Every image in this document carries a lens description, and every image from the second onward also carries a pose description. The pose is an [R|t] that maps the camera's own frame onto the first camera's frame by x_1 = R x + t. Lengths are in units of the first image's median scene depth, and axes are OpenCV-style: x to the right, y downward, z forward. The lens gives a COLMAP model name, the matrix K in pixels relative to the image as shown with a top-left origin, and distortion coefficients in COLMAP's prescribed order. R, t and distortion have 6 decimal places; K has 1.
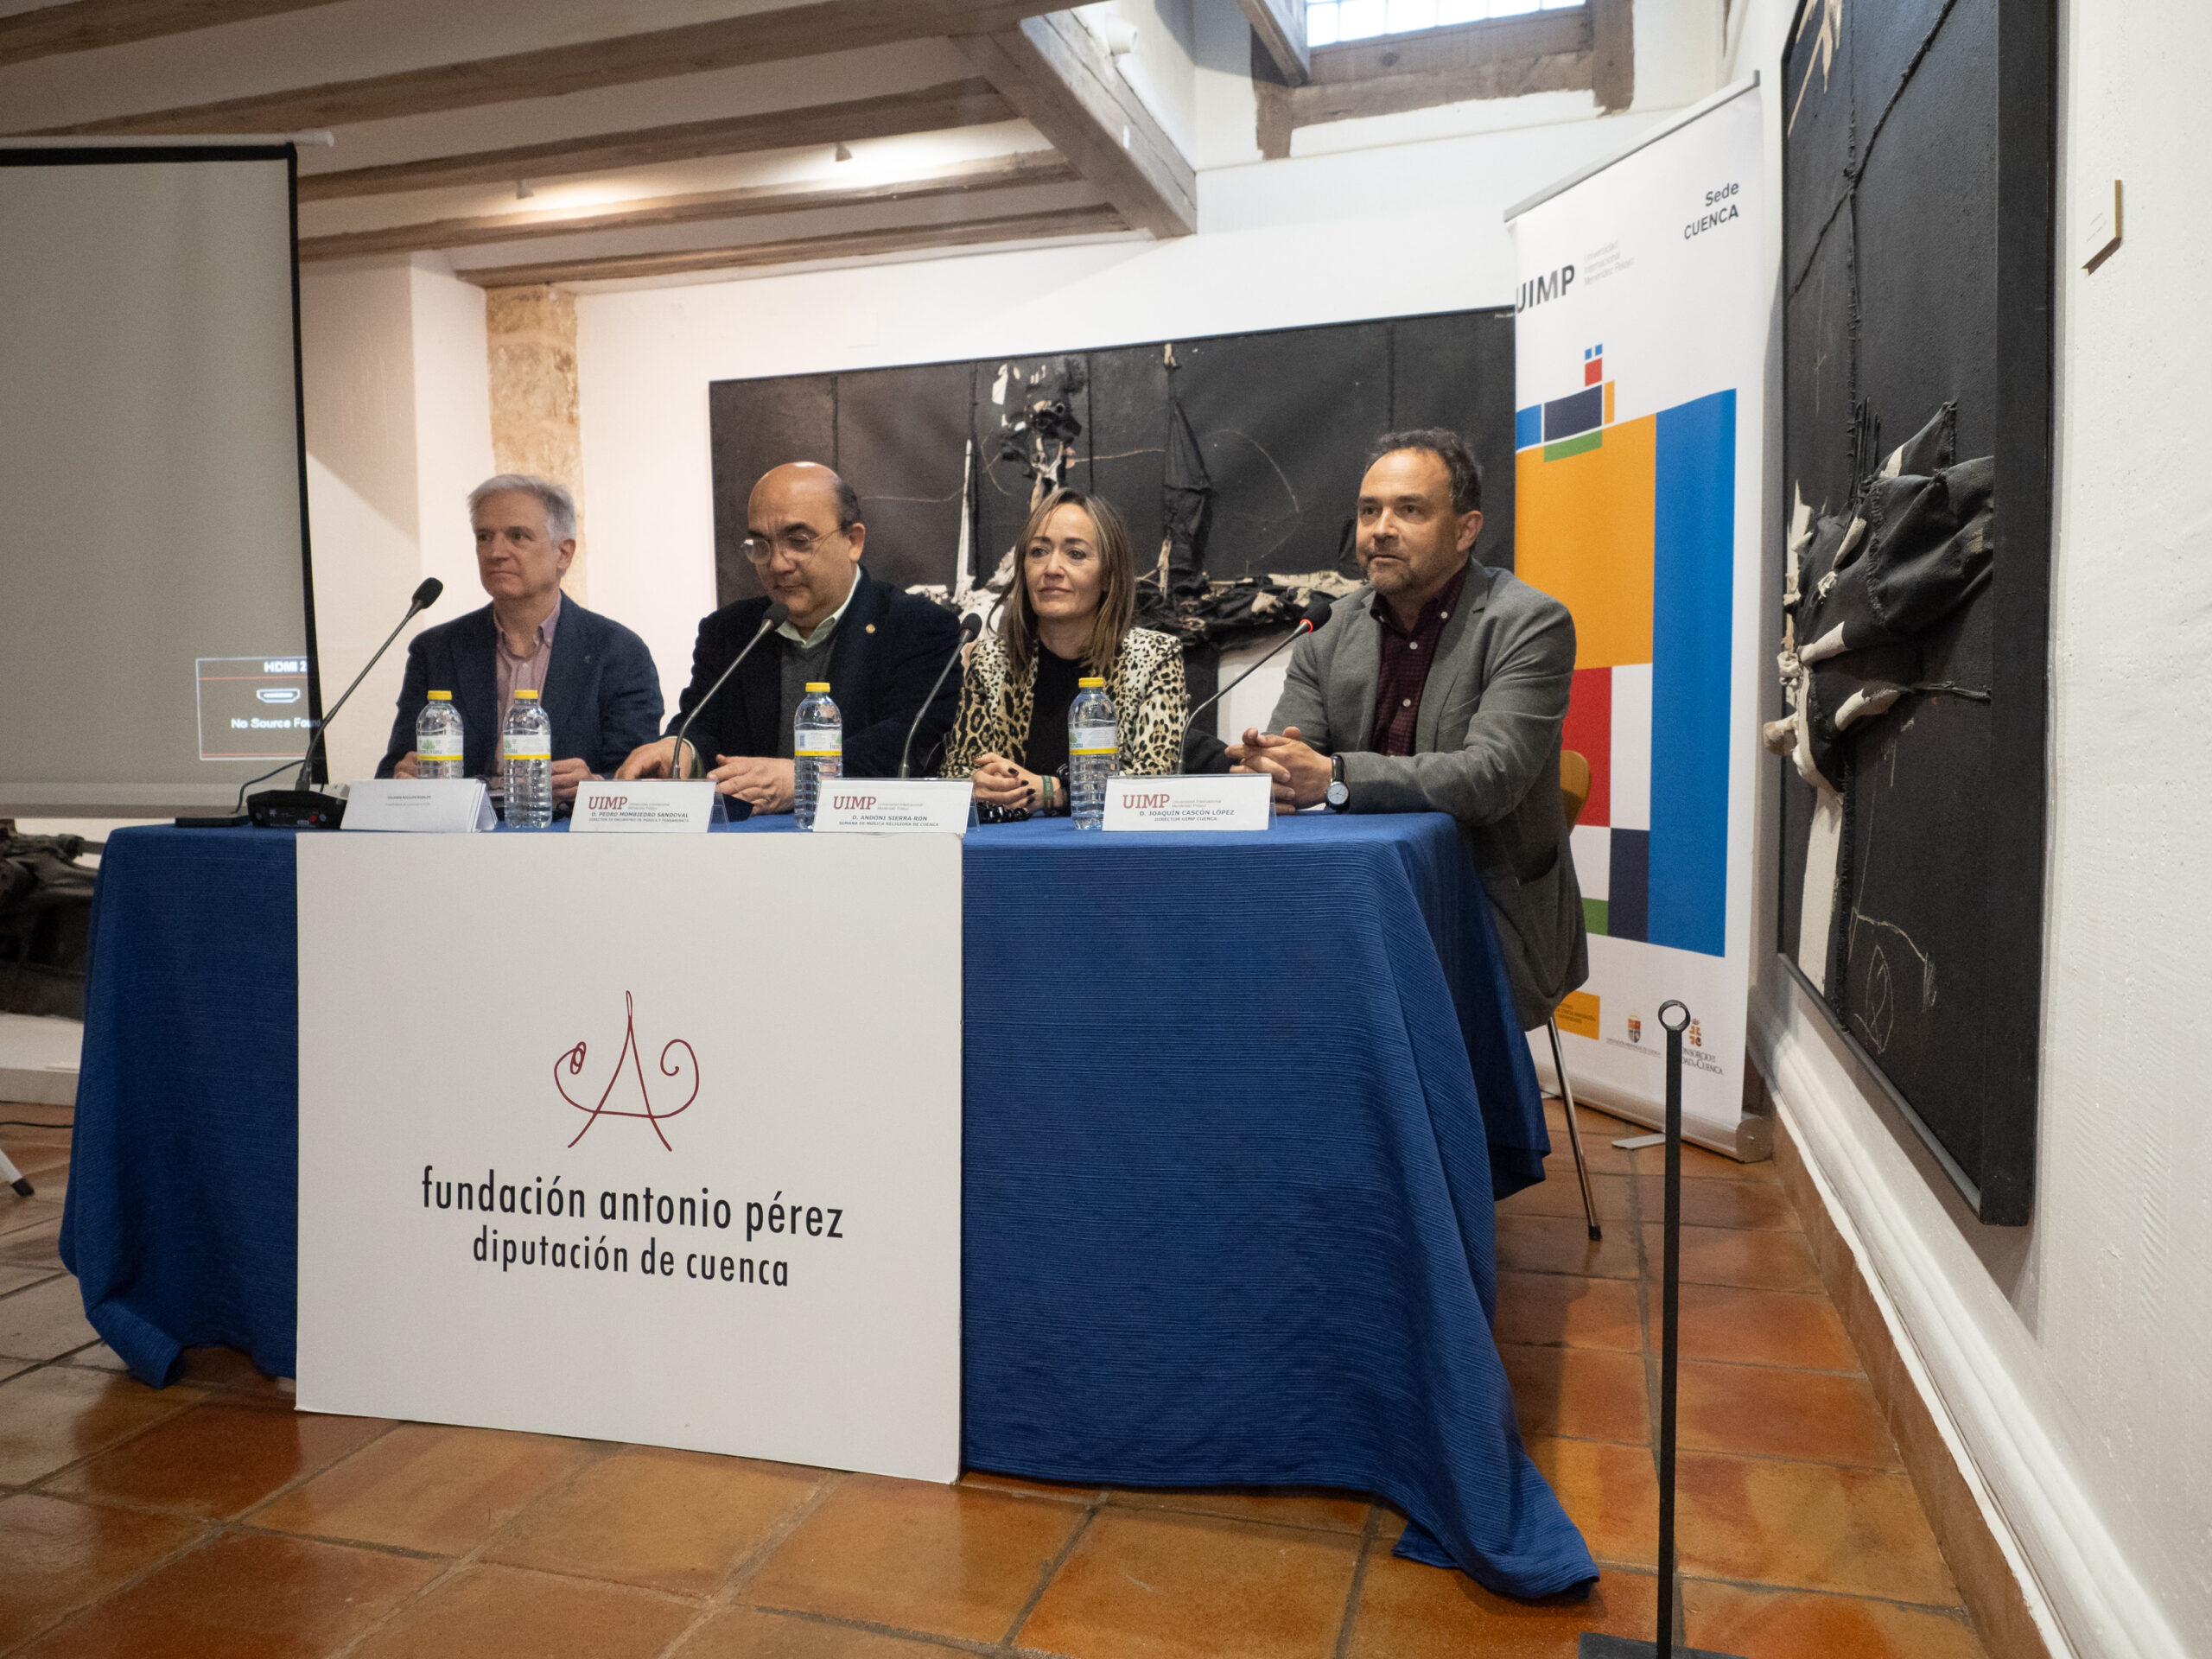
lens RADIAL K [[1549.0, 0, 1106.0], [0, 1549.0, 829.5], [0, 0, 1]] dist [-0.015718, 0.000982]
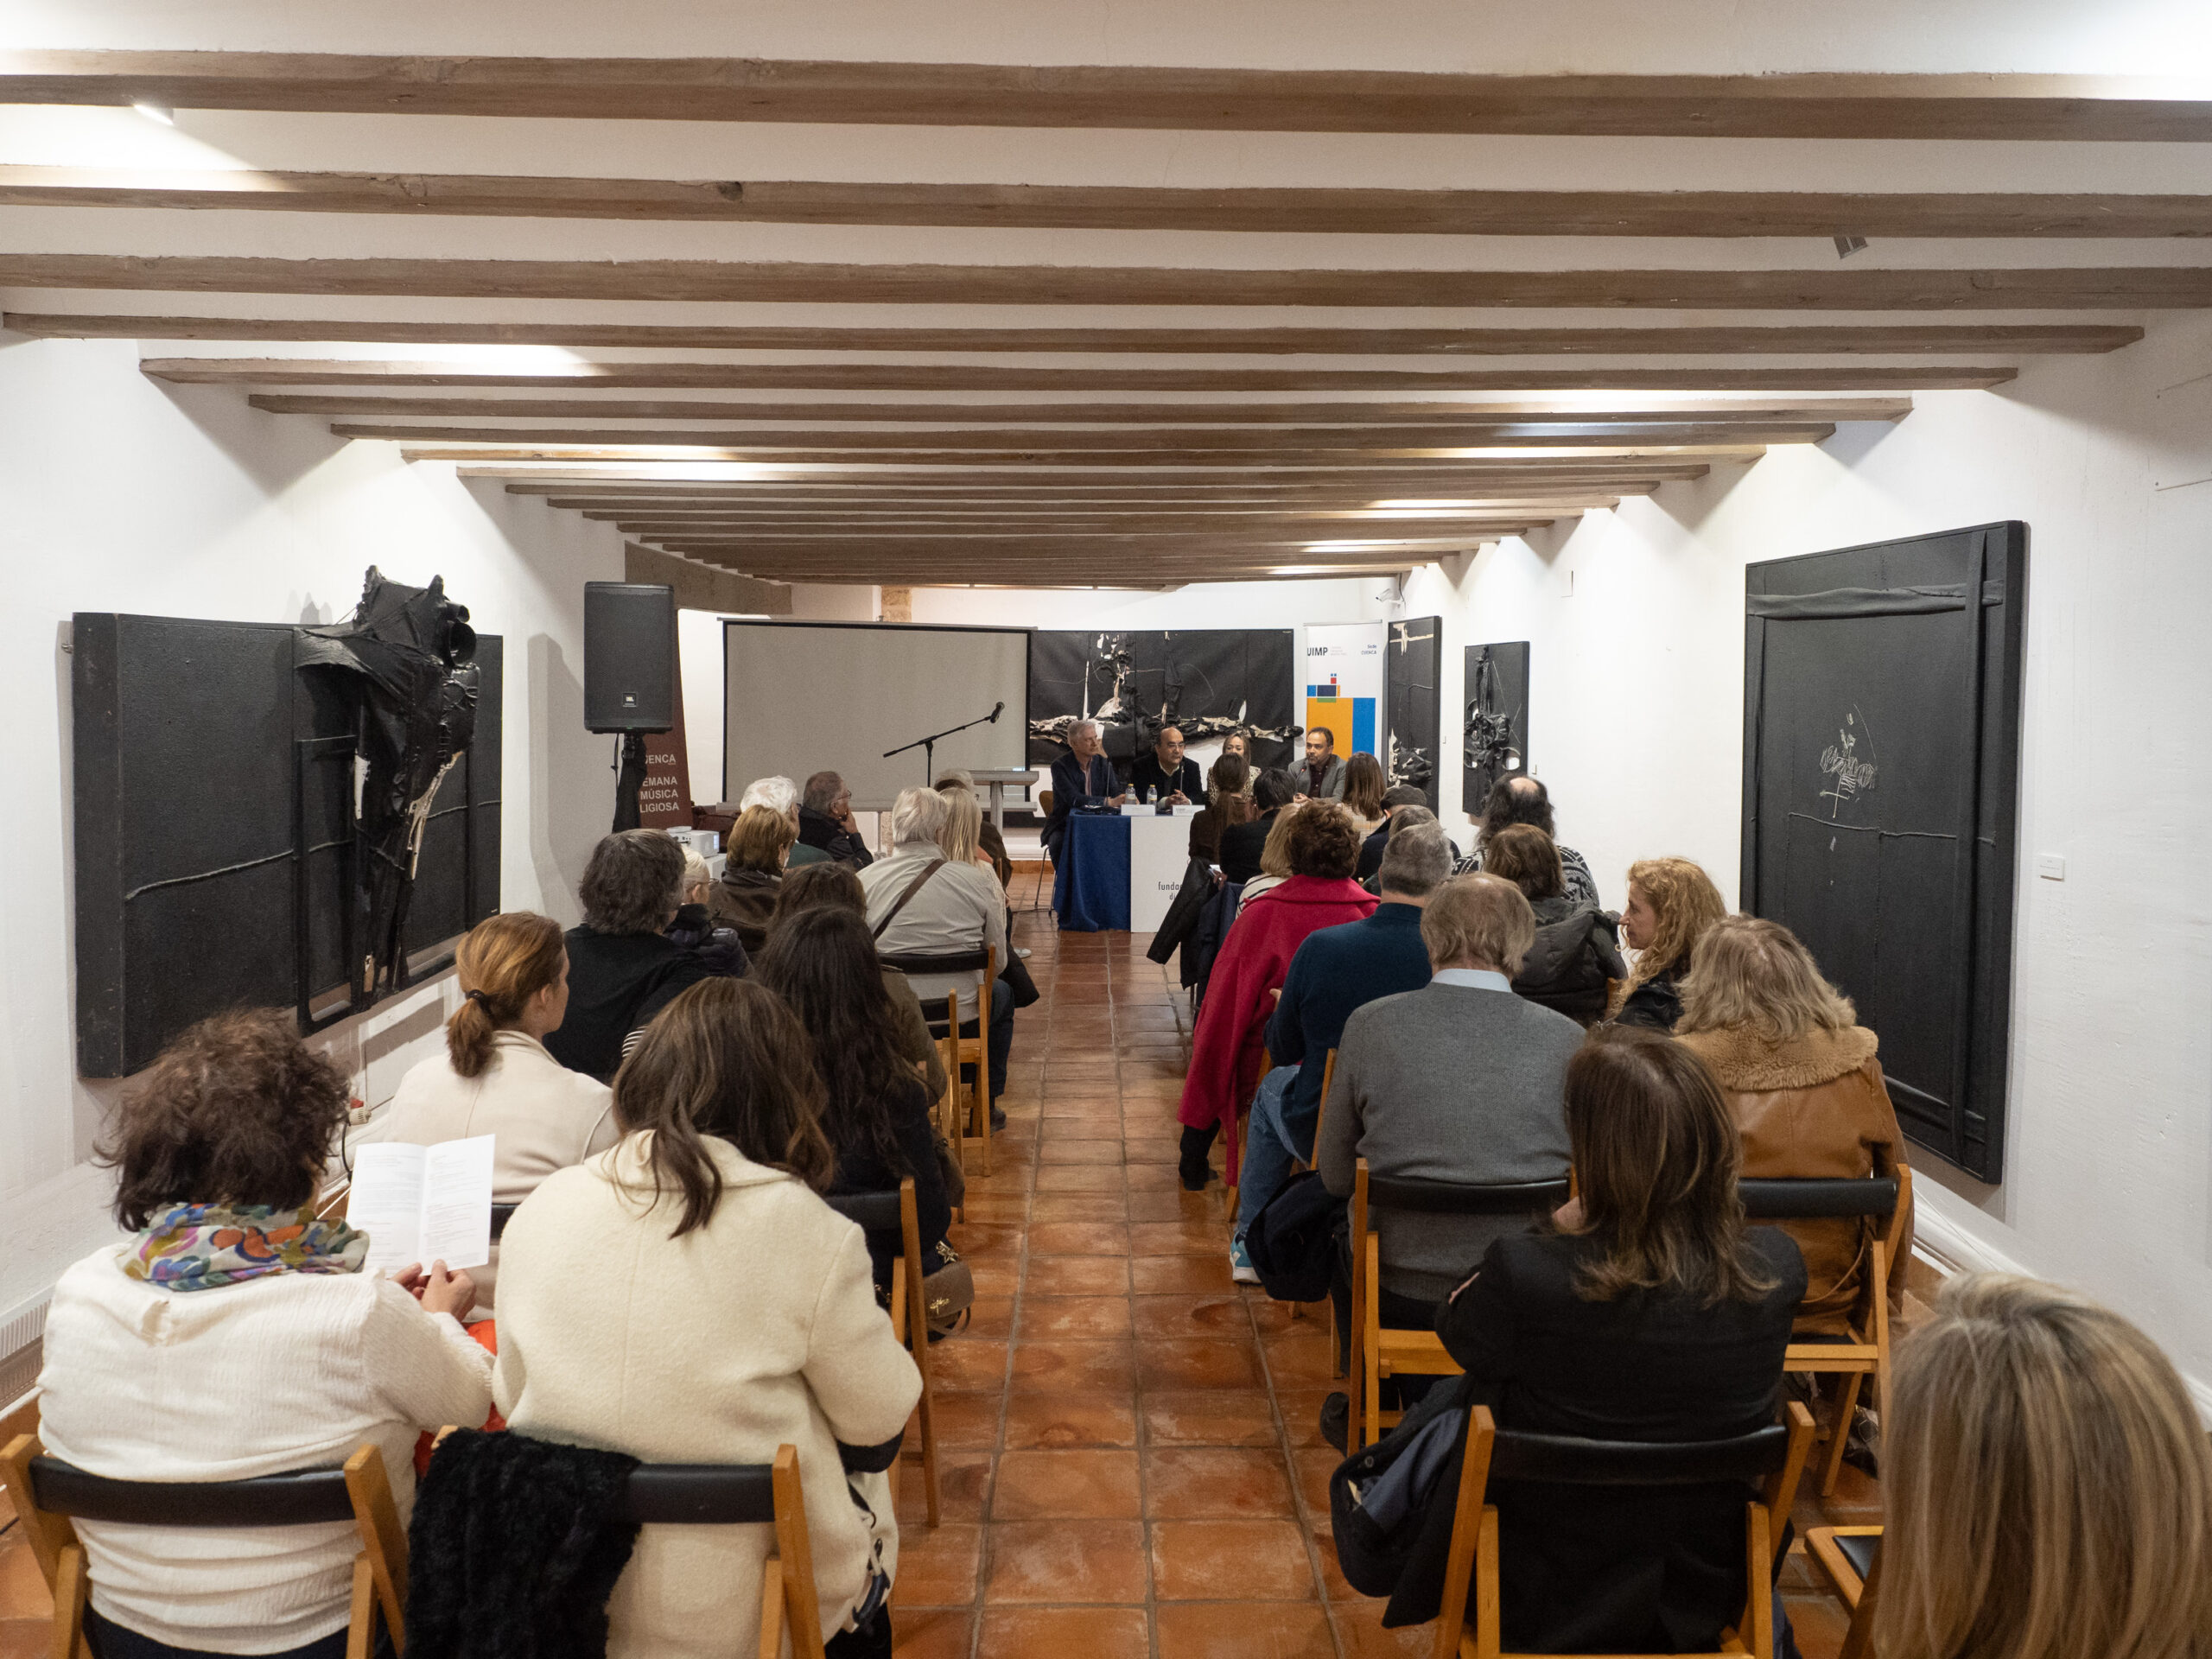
lens RADIAL K [[1590.8, 0, 1108.5], [0, 1590.8, 787.9], [0, 0, 1]] dist [-0.001471, 0.000140]
pose [[0.952518, -0.001993, 0.304476, -0.911092], [0.002821, 0.999993, -0.002280, -0.032926], [-0.304470, 0.003030, 0.952517, -1.636515]]
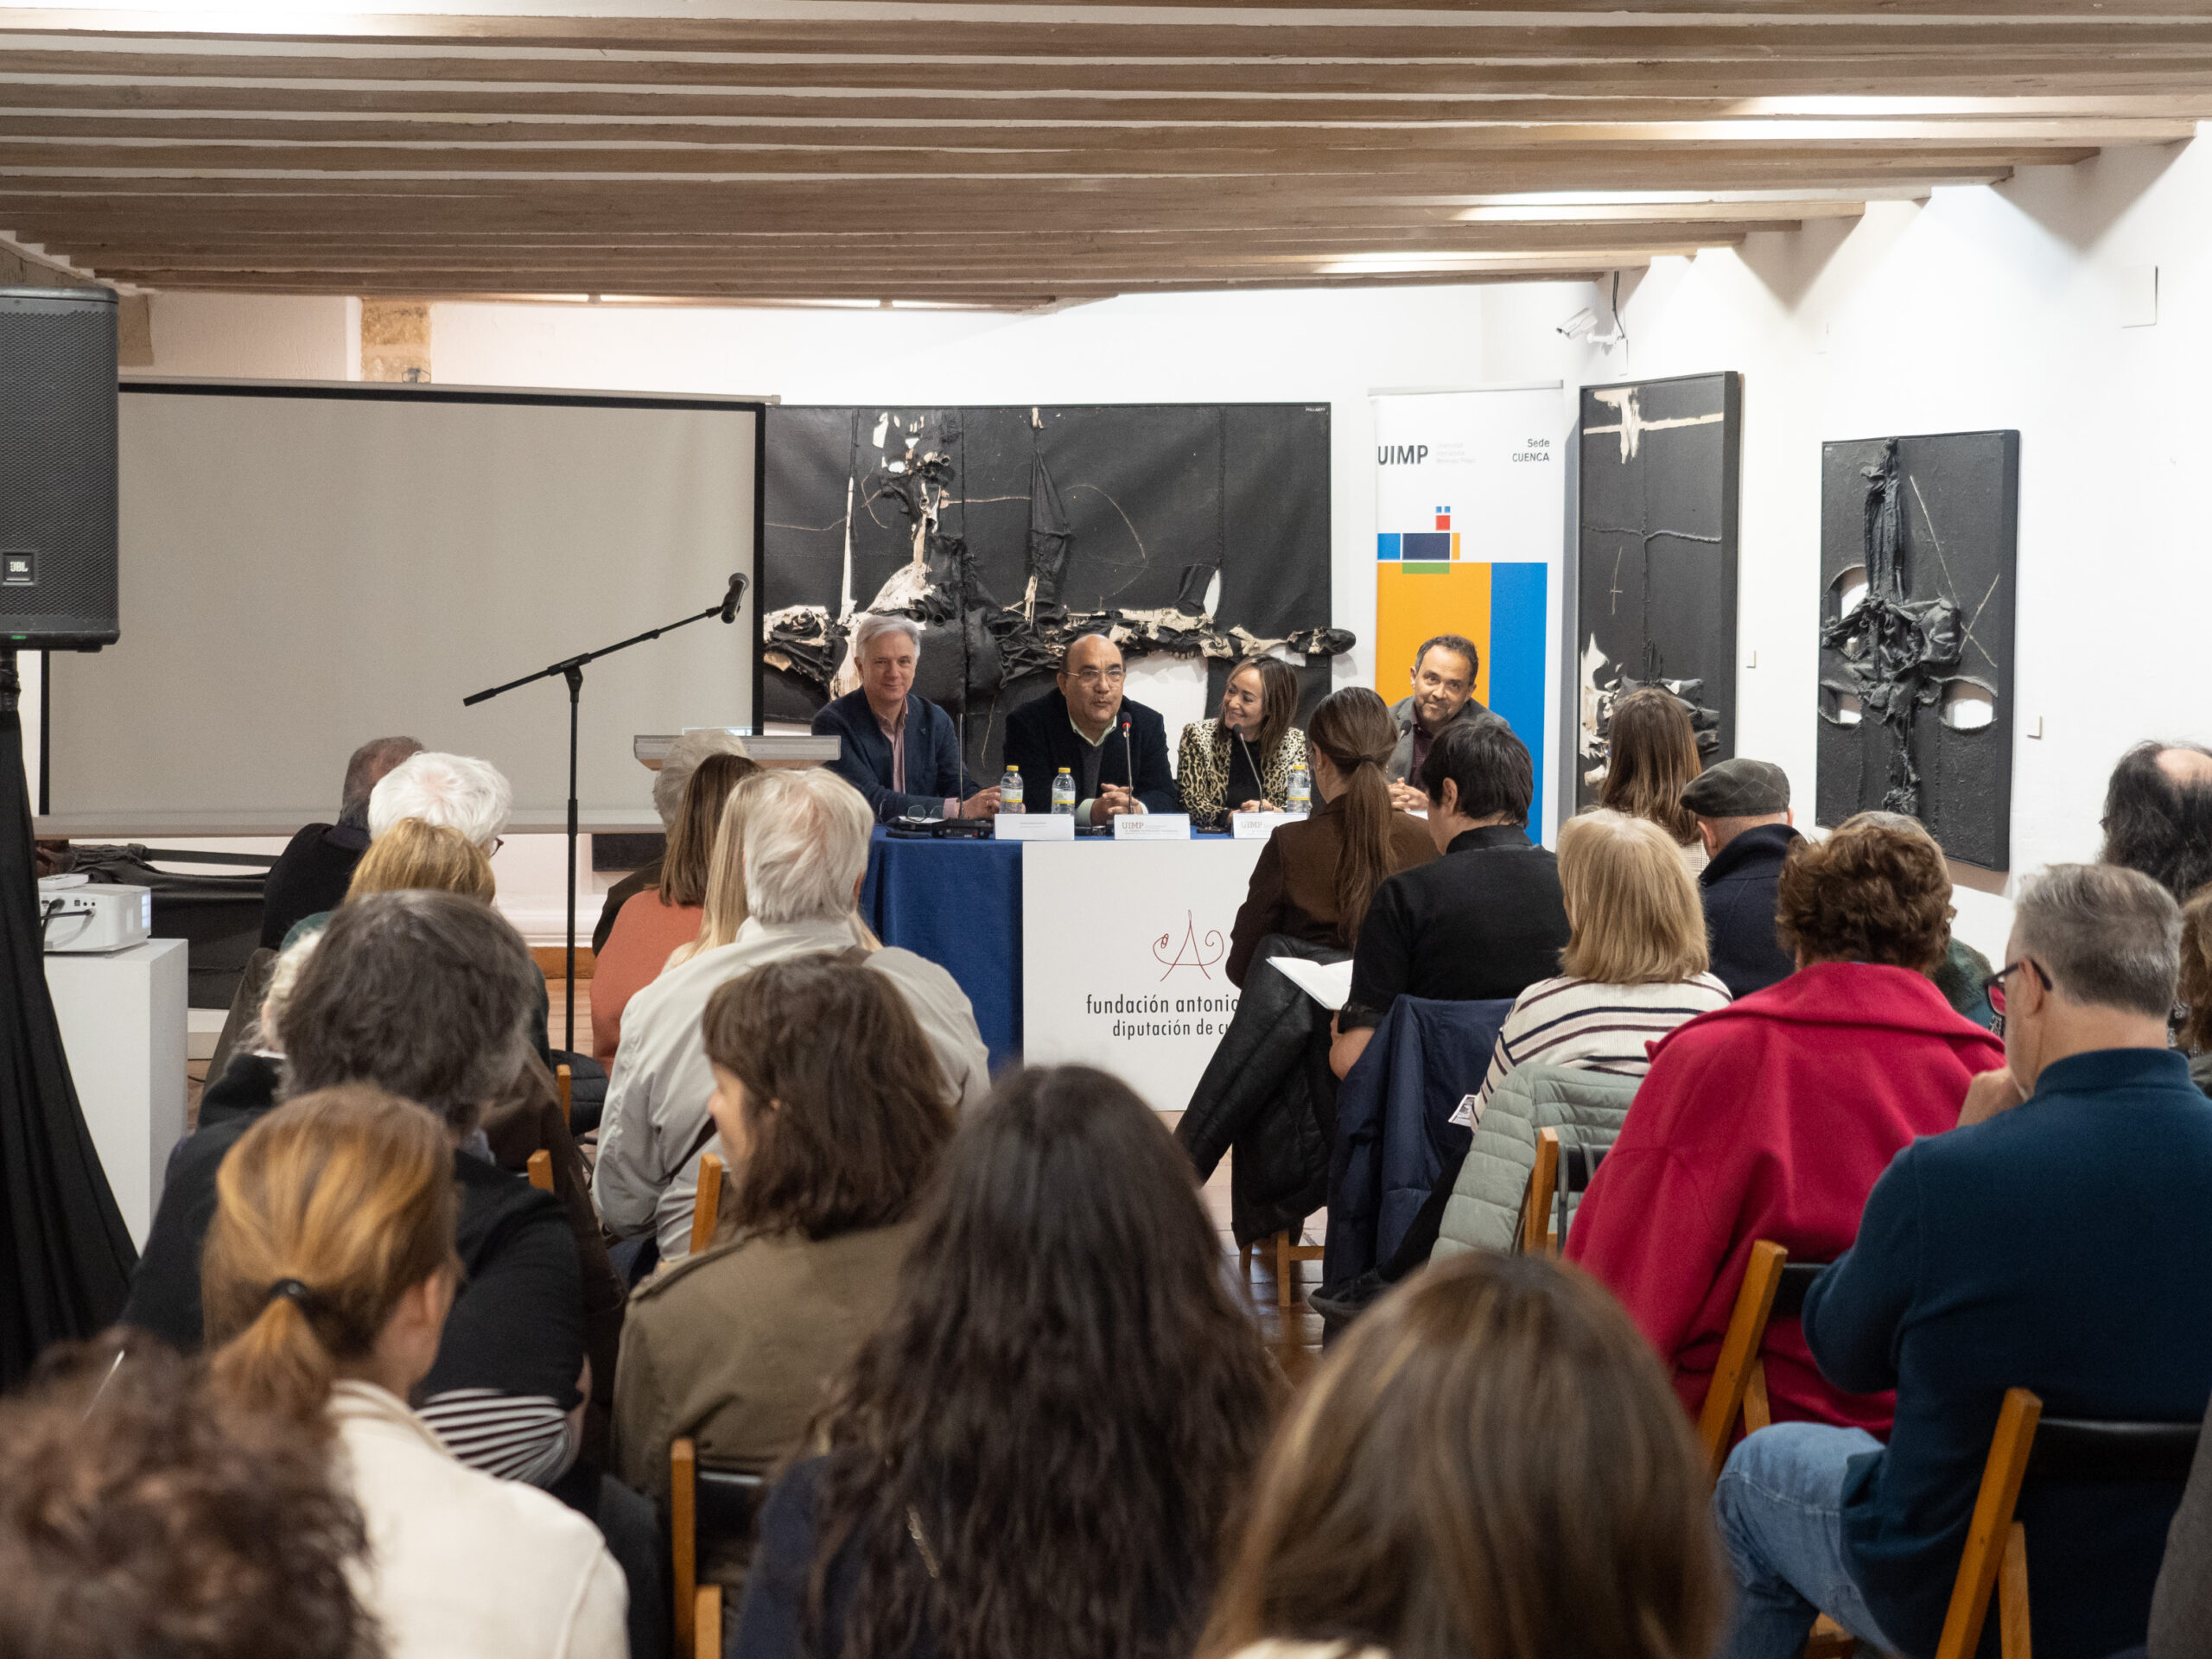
lens RADIAL K [[3703.3, 0, 930.4], [0, 3703.3, 827.0], [0, 0, 1]] dist [0.012450, -0.145918]
pose [[0.928944, -0.012039, 0.370024, -1.065877], [0.008207, 0.999895, 0.011929, -0.033681], [-0.370128, -0.008045, 0.928946, -1.554953]]
